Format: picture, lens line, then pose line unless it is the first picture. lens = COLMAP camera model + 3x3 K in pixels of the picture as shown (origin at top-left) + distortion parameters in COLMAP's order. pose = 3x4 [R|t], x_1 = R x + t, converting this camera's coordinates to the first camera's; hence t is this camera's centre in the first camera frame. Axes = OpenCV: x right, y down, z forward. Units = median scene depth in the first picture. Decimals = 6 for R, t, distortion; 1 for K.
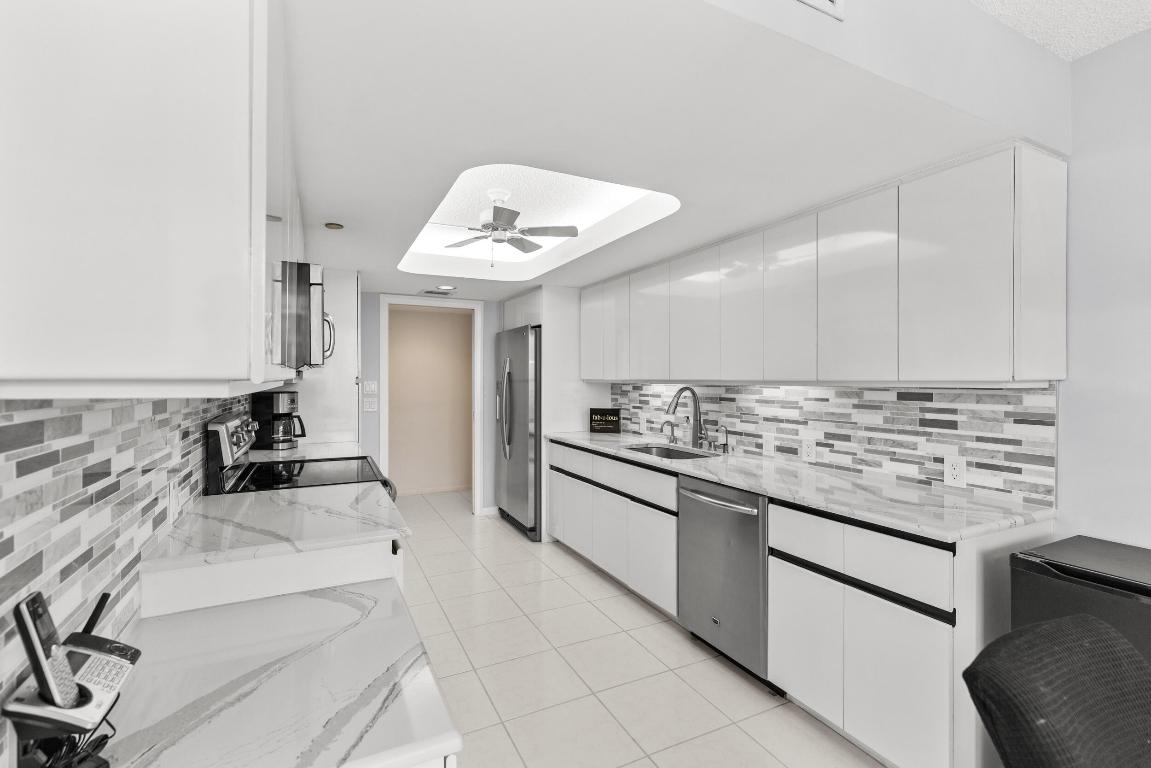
lens RADIAL K [[526.2, 0, 576.9], [0, 526.2, 381.3], [0, 0, 1]] dist [0.007108, -0.000578]
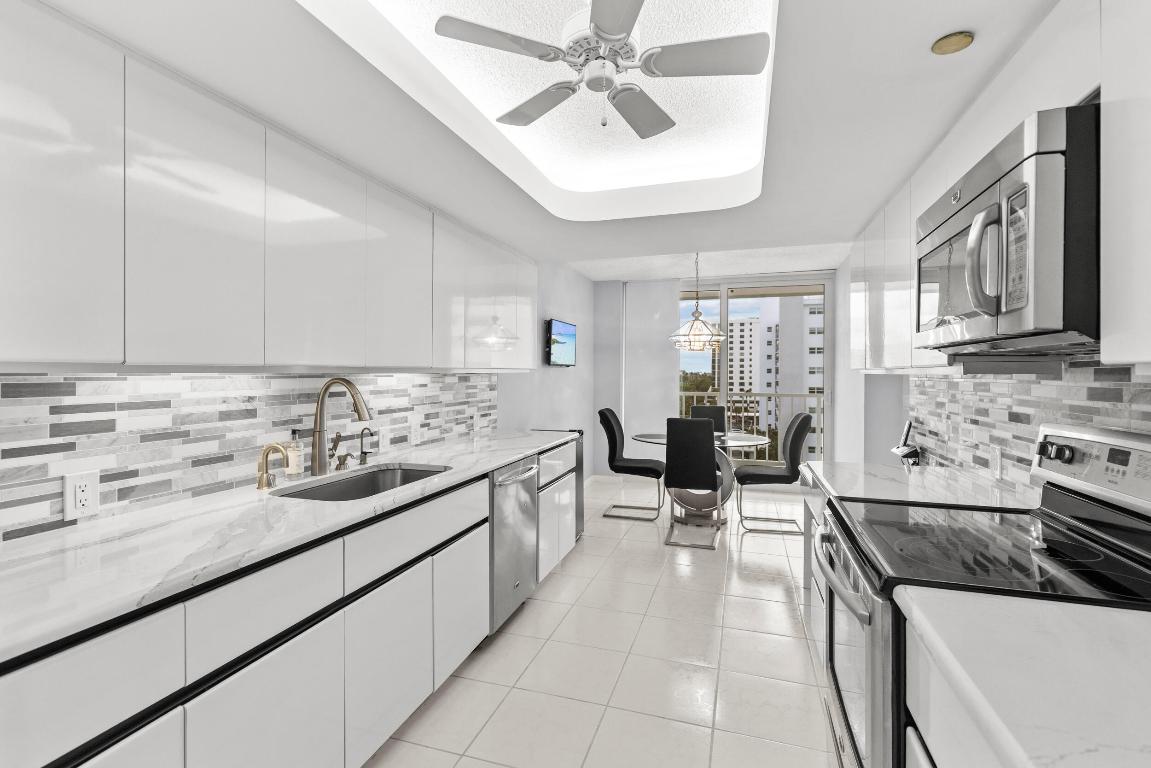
lens RADIAL K [[526.2, 0, 574.8], [0, 526.2, 374.1], [0, 0, 1]] dist [0.007108, -0.000578]
pose [[-0.718940, -0.003788, 0.695062, -0.519335], [0.002572, 0.999964, 0.008110, 0.002344], [-0.695068, 0.007618, -0.718904, 1.502076]]
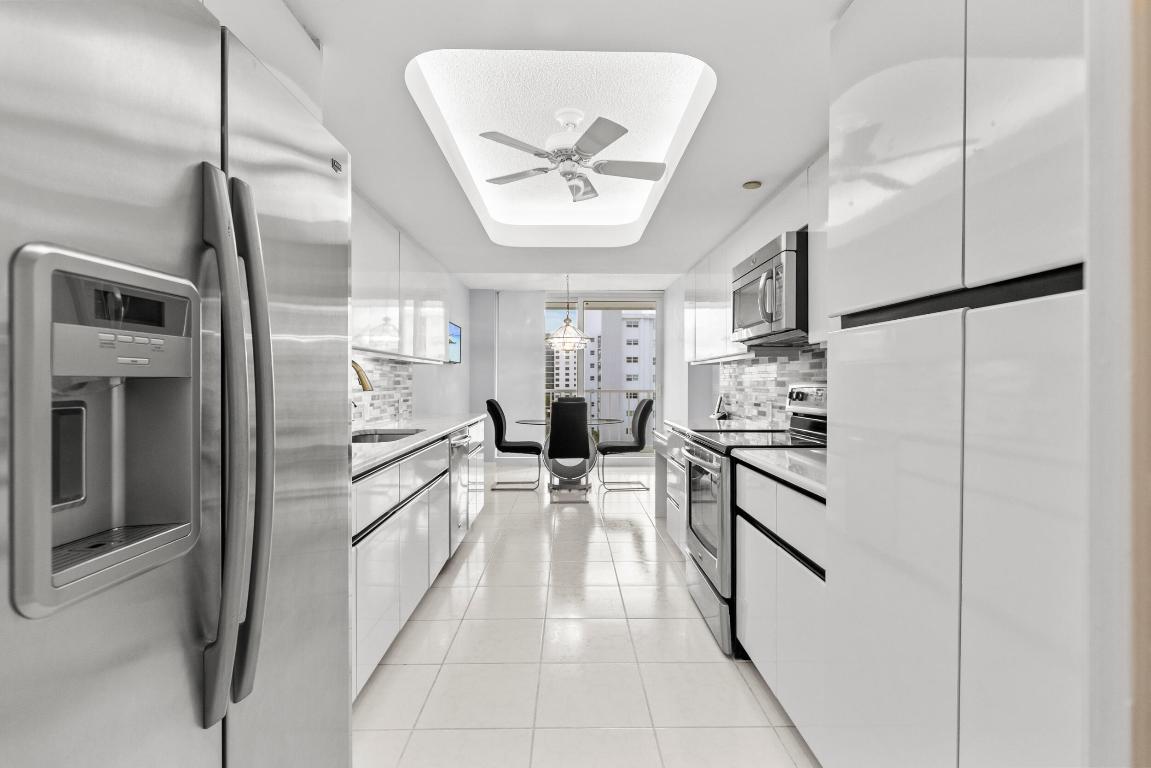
lens RADIAL K [[526.2, 0, 571.4], [0, 526.2, 382.4], [0, 0, 1]] dist [0.007108, -0.000578]
pose [[-0.900893, -0.001353, 0.434039, -0.548267], [0.002631, 0.999960, 0.008578, 0.049963], [-0.434033, 0.008869, -0.900853, 1.887029]]
